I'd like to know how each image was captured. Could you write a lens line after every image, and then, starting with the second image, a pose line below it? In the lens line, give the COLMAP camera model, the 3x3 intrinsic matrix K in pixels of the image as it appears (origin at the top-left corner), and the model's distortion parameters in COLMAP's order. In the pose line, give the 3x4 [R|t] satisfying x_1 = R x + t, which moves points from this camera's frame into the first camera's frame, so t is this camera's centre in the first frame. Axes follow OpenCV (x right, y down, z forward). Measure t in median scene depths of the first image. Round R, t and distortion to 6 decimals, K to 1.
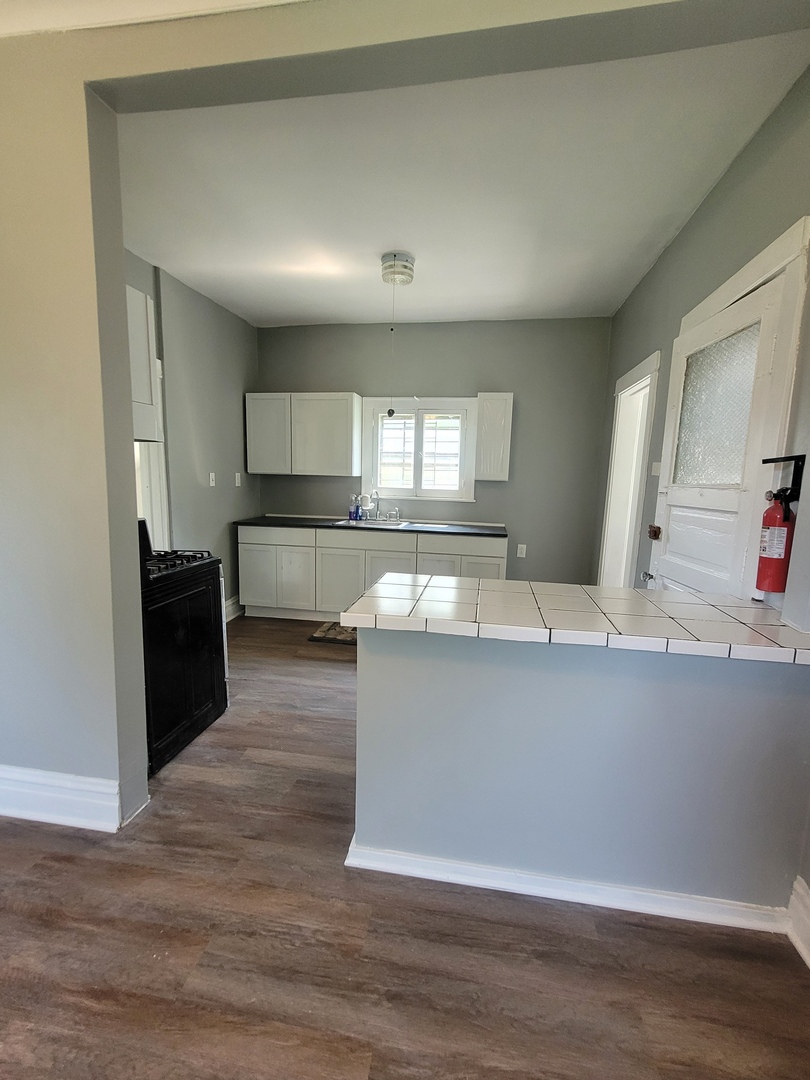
lens RADIAL K [[461.3, 0, 407.1], [0, 461.3, 543.2], [0, 0, 1]] dist [0.001316, -0.000002]
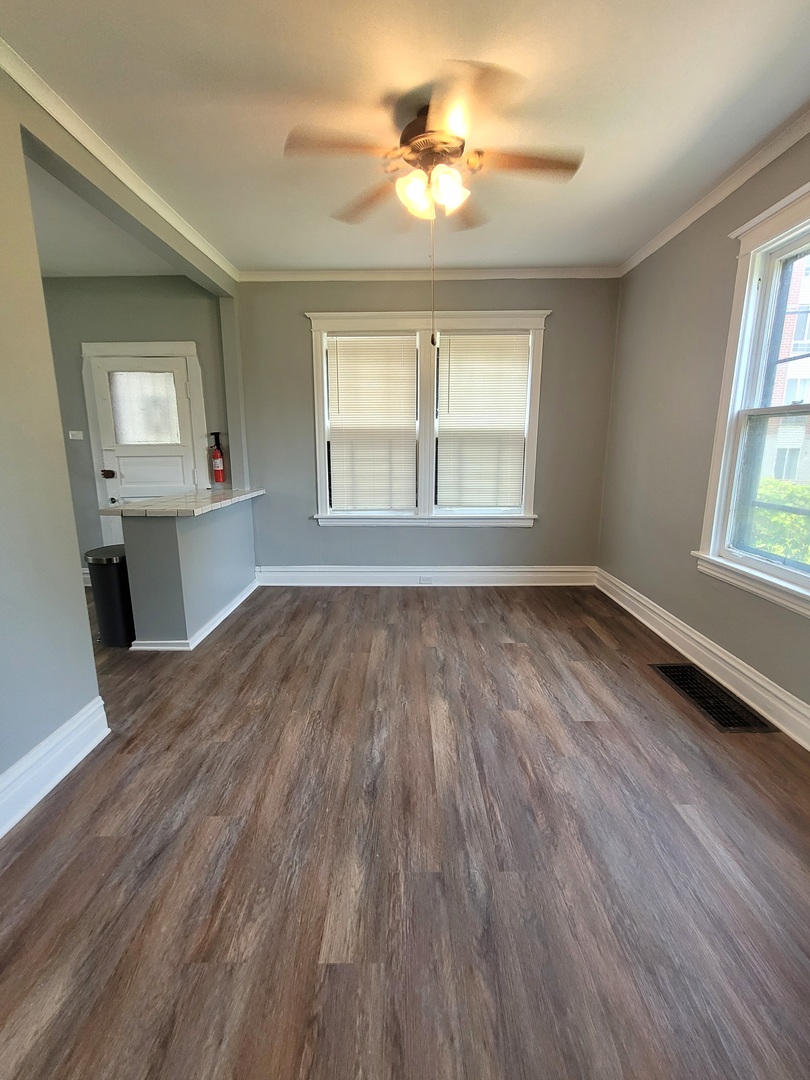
lens RADIAL K [[461.3, 0, 402.0], [0, 461.3, 537.1], [0, 0, 1]] dist [0.001316, -0.000002]
pose [[-0.151524, -0.216714, 0.964404, -2.253269], [0.143200, 0.960564, 0.238350, -0.086173], [-0.978026, 0.174218, -0.114515, 0.331507]]
